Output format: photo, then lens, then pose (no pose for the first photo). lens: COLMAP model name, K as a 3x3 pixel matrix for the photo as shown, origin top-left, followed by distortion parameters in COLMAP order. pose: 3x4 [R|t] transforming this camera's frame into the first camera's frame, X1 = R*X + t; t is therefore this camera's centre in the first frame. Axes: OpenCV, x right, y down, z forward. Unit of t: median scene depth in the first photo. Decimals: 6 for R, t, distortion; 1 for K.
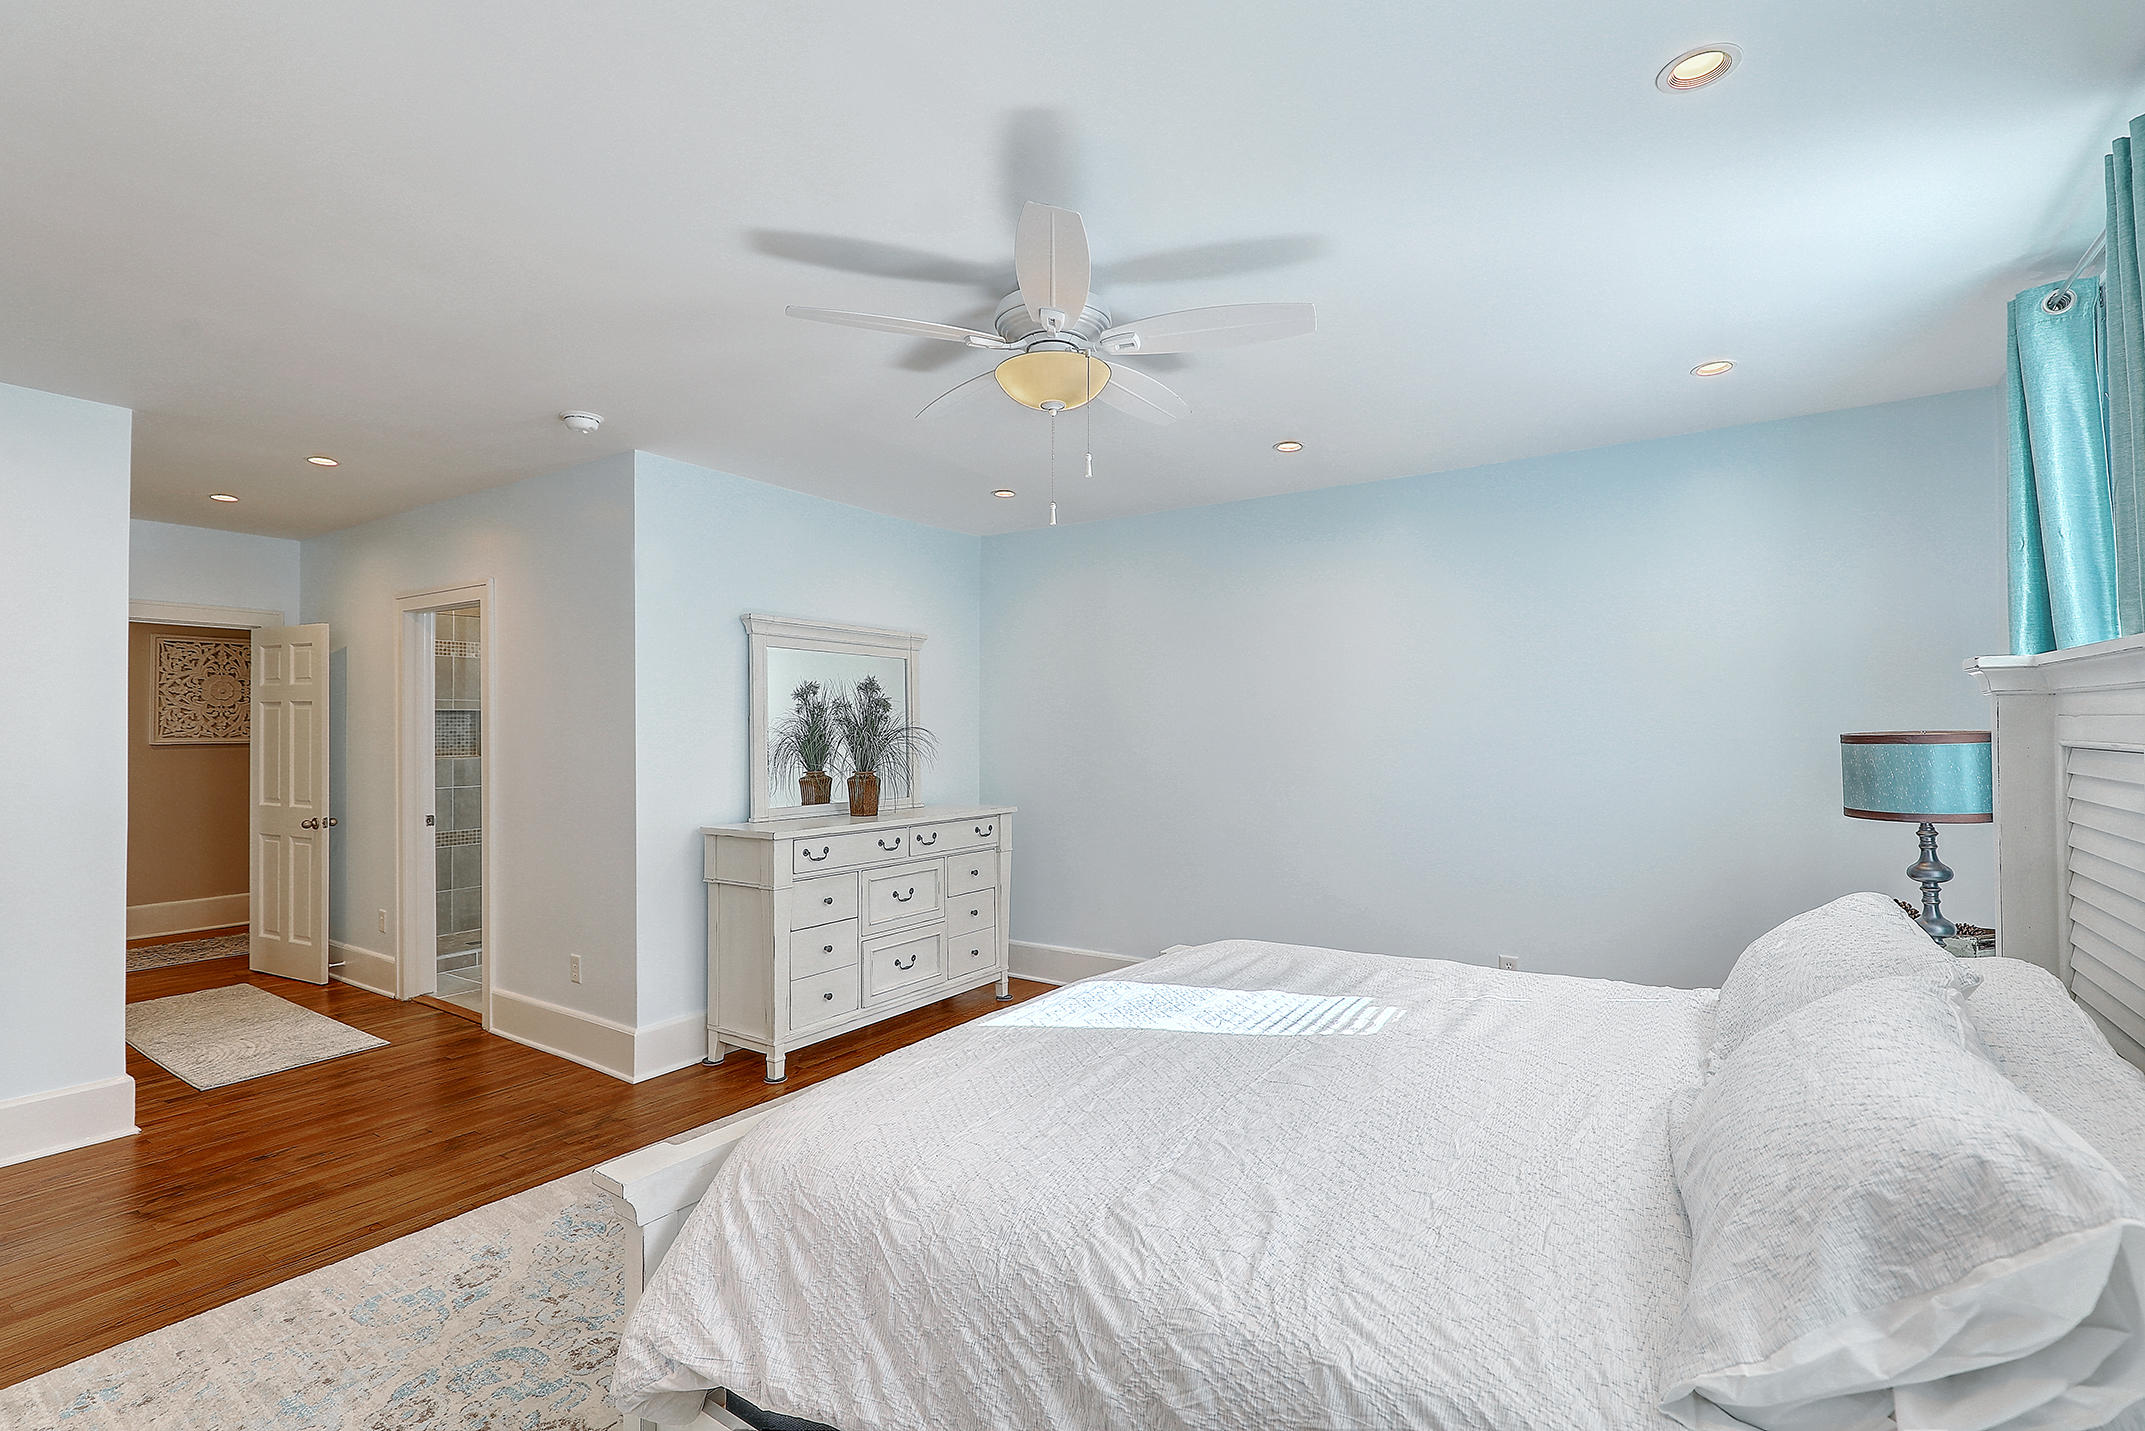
lens RADIAL K [[968.0, 0, 1083.1], [0, 968.0, 717.3], [0, 0, 1]] dist [-0.001444, -0.000111]
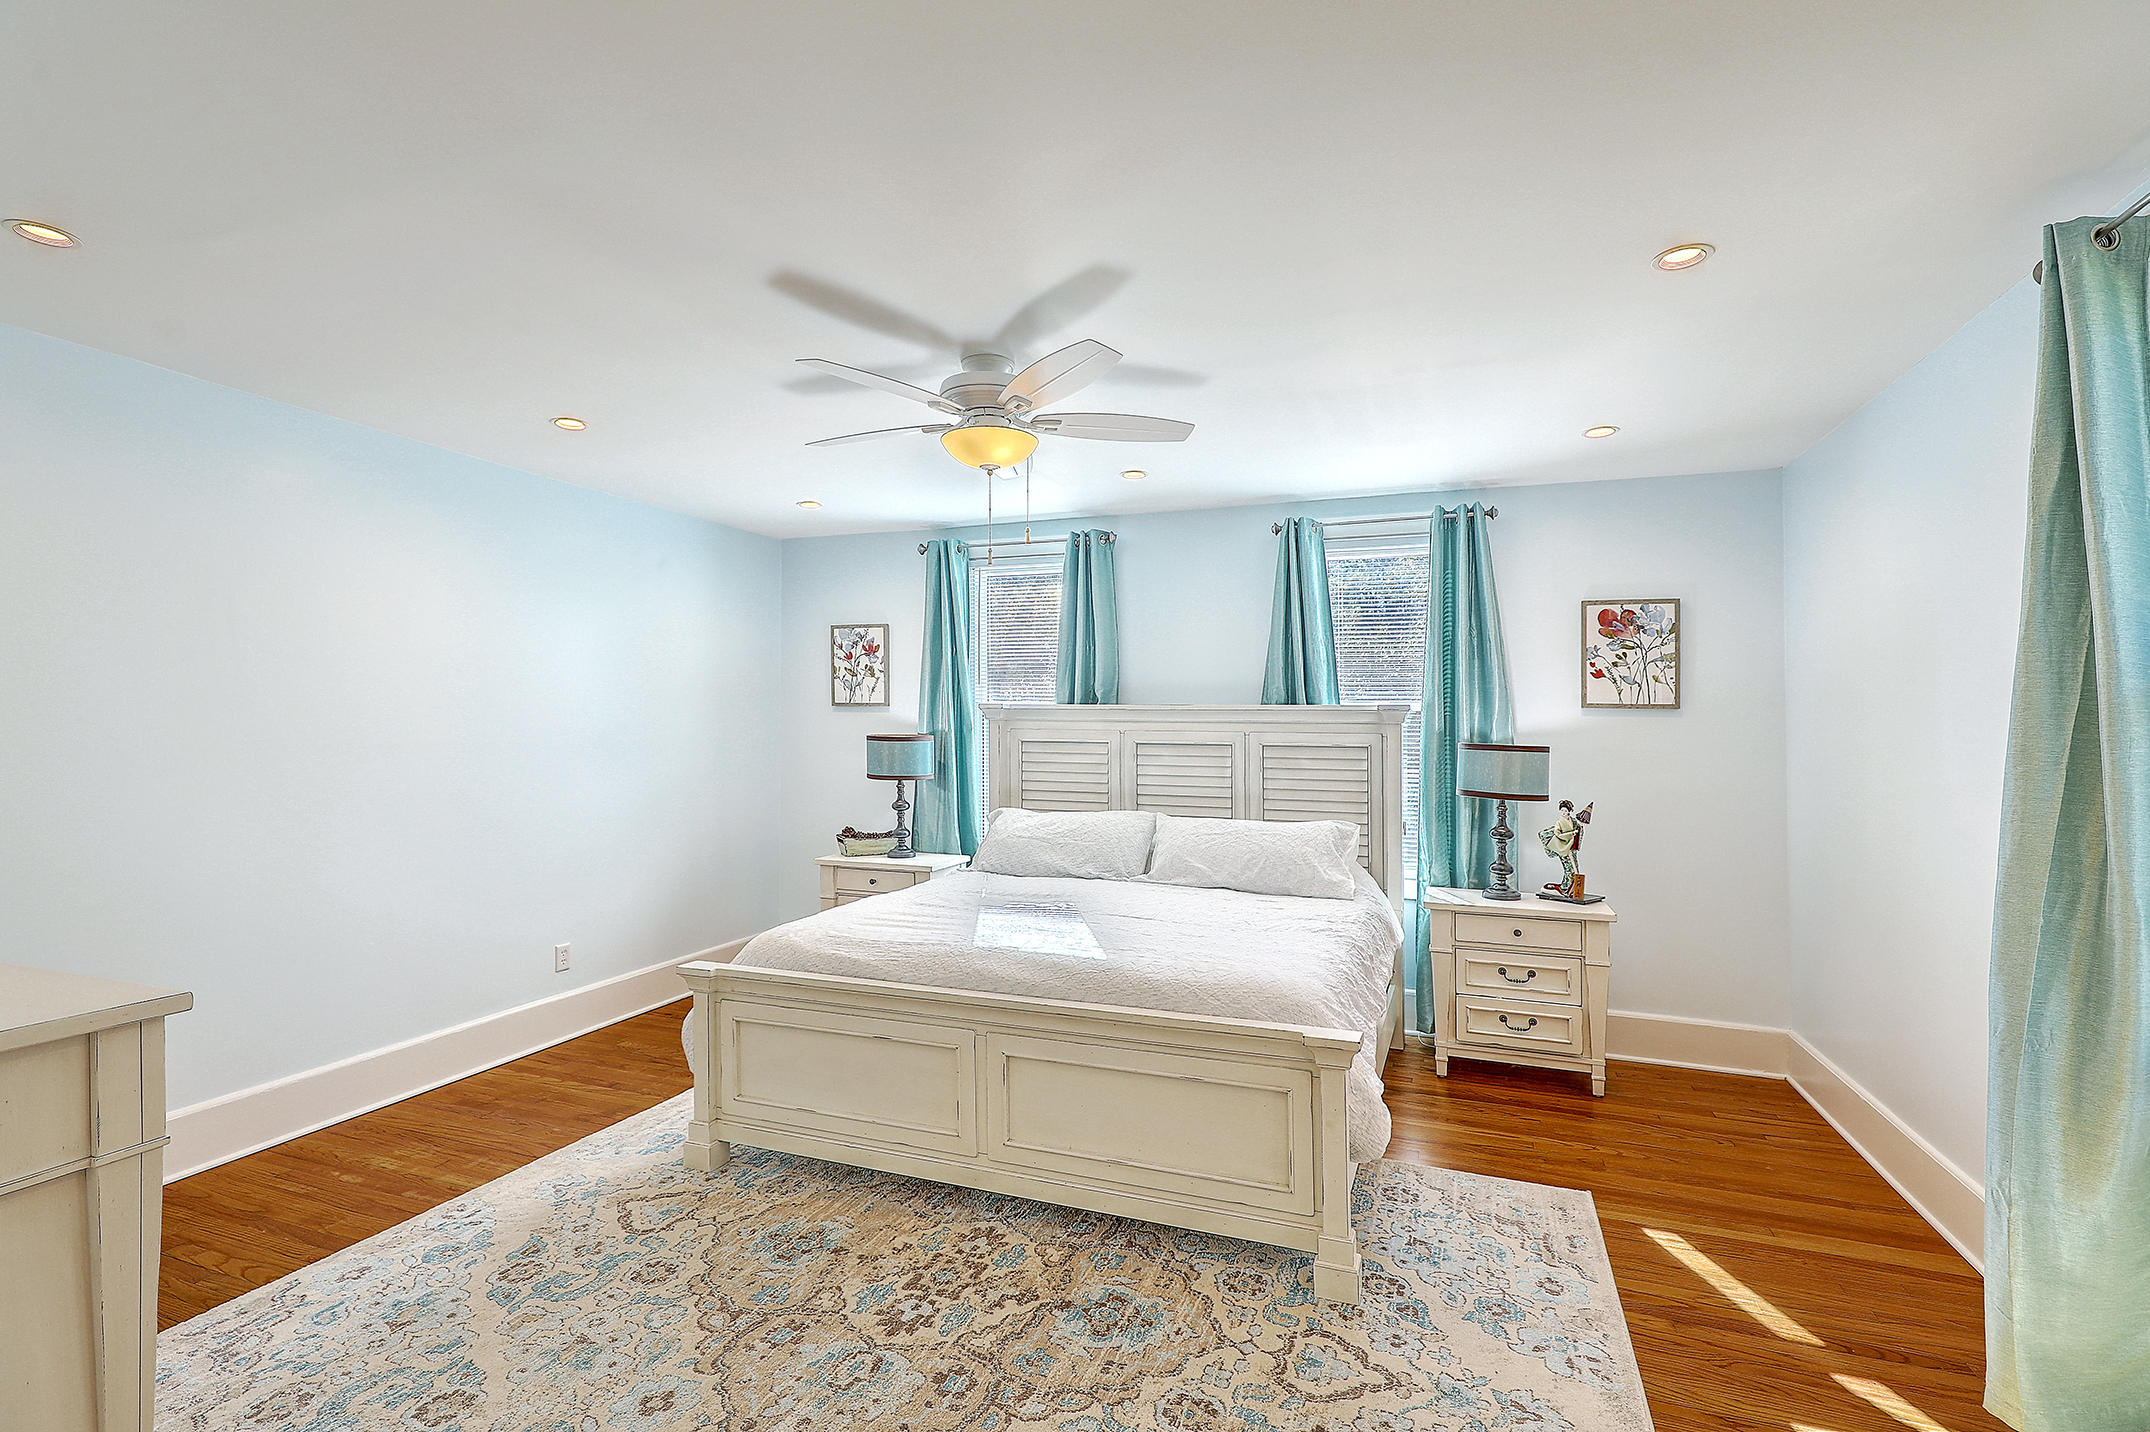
lens RADIAL K [[970.3, 0, 1080.5], [0, 970.3, 716.7], [0, 0, 1]] dist [-0.001444, -0.000111]
pose [[-0.232782, 0.009718, 0.972480, -0.983721], [-0.016297, 0.999771, -0.013891, -0.000057], [-0.972392, -0.019082, -0.232570, 0.939190]]
